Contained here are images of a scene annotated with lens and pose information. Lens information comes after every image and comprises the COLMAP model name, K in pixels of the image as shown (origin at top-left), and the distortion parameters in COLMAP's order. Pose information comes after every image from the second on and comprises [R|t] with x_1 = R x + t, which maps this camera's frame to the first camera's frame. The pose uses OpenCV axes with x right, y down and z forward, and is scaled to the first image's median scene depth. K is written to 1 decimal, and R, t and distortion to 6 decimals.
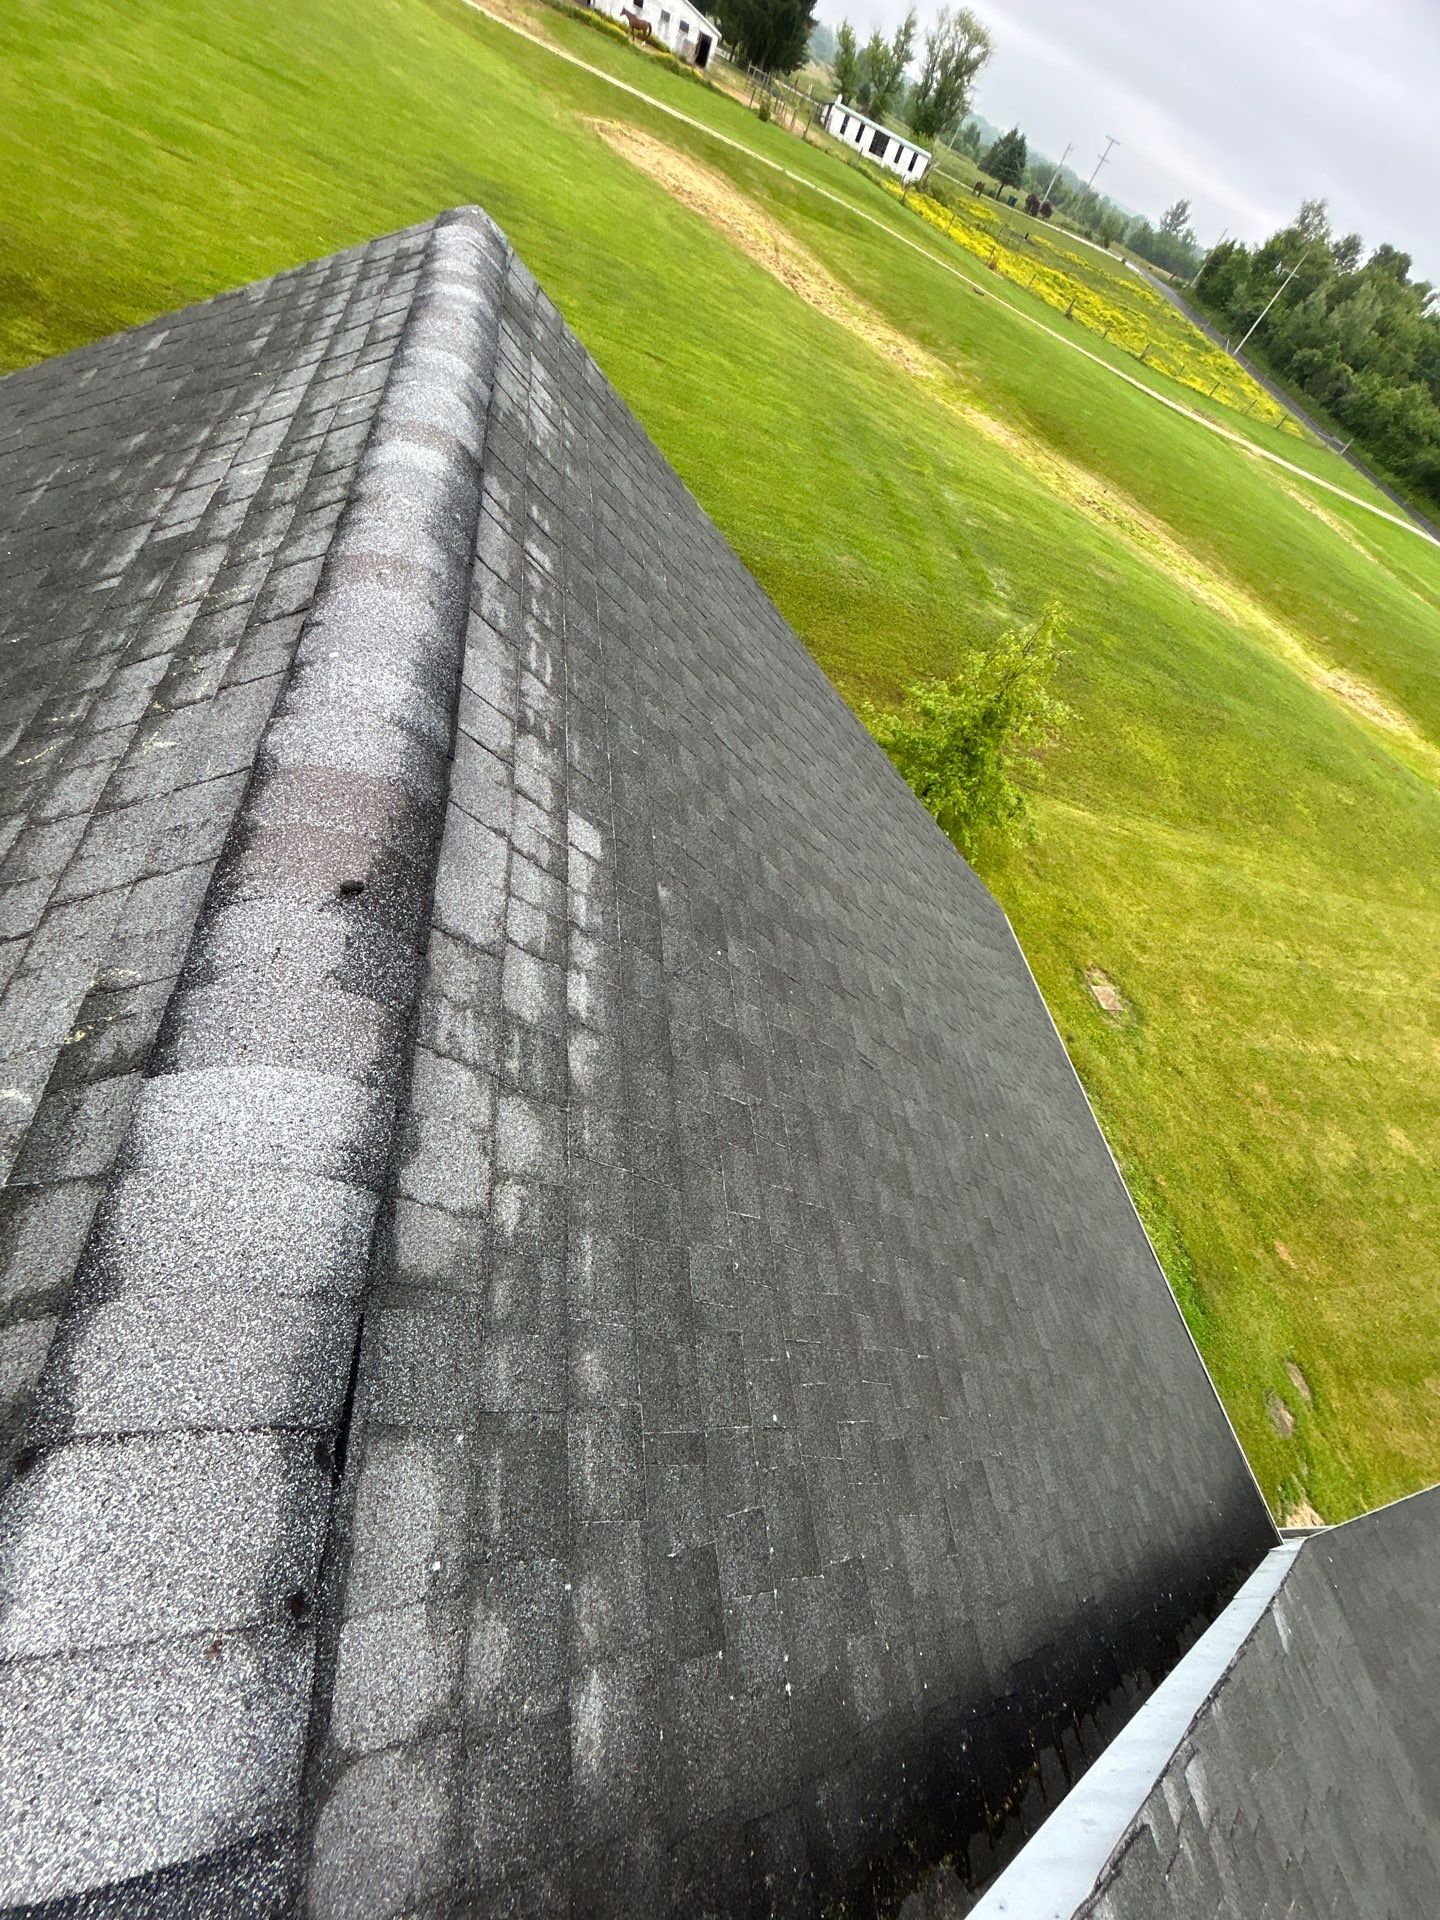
lens RADIAL K [[761.7, 0, 720.0], [0, 761.7, 960.0], [0, 0, 1]] dist [0.000915, 0.000239]
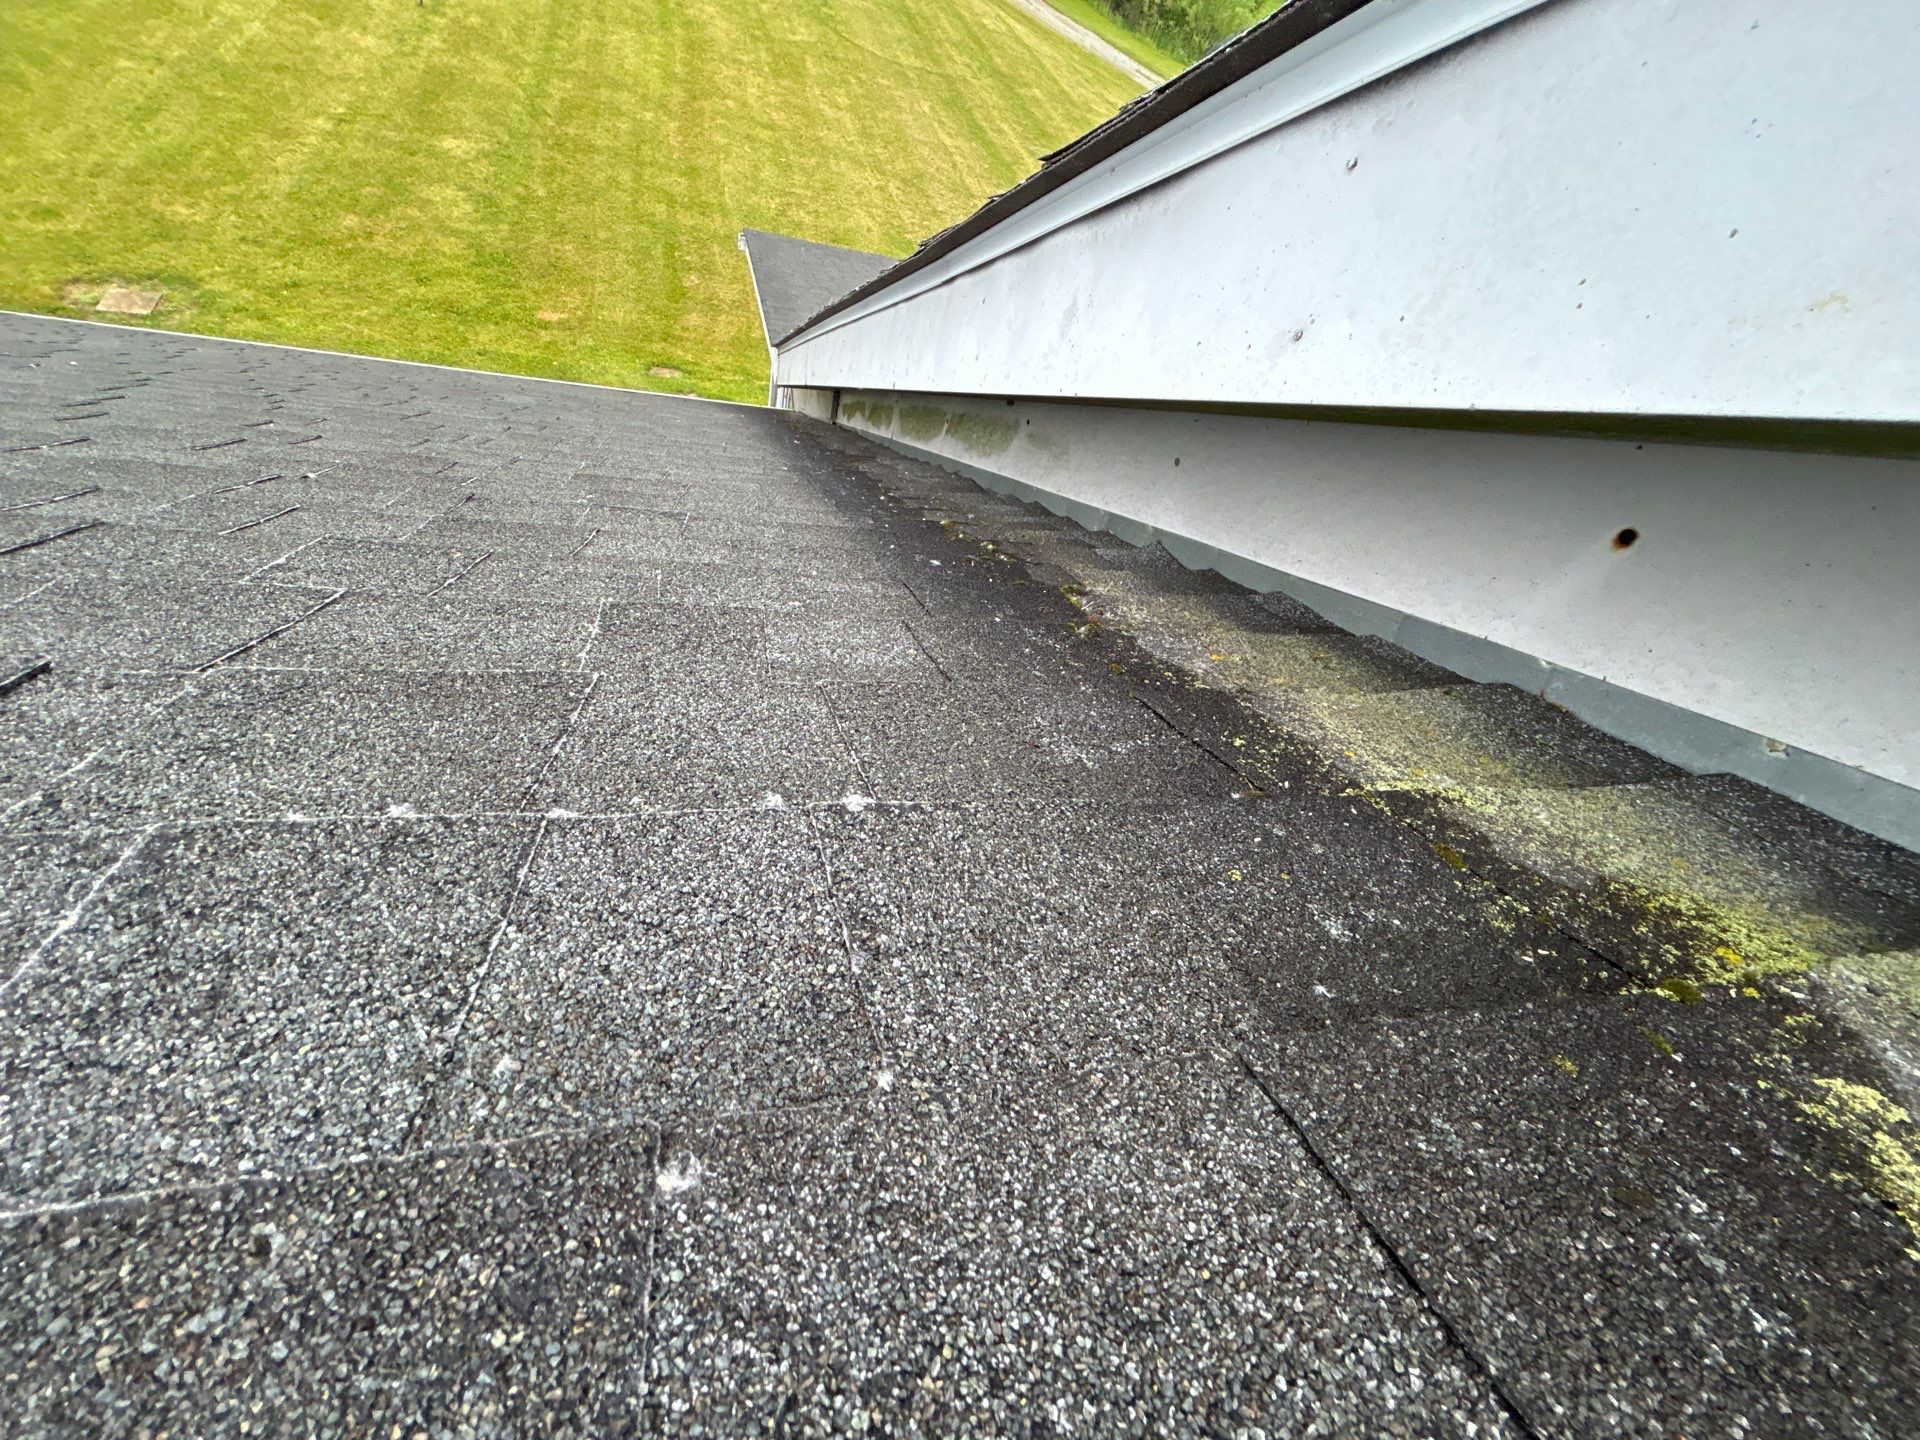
lens RADIAL K [[761.7, 0, 960.0], [0, 761.7, 720.0], [0, 0, 1]] dist [0.000915, 0.000239]
pose [[0.048207, -0.961893, 0.269141, 0.004296], [0.590396, 0.244785, 0.769099, 0.071096], [-0.805673, 0.121824, 0.579698, 0.075648]]
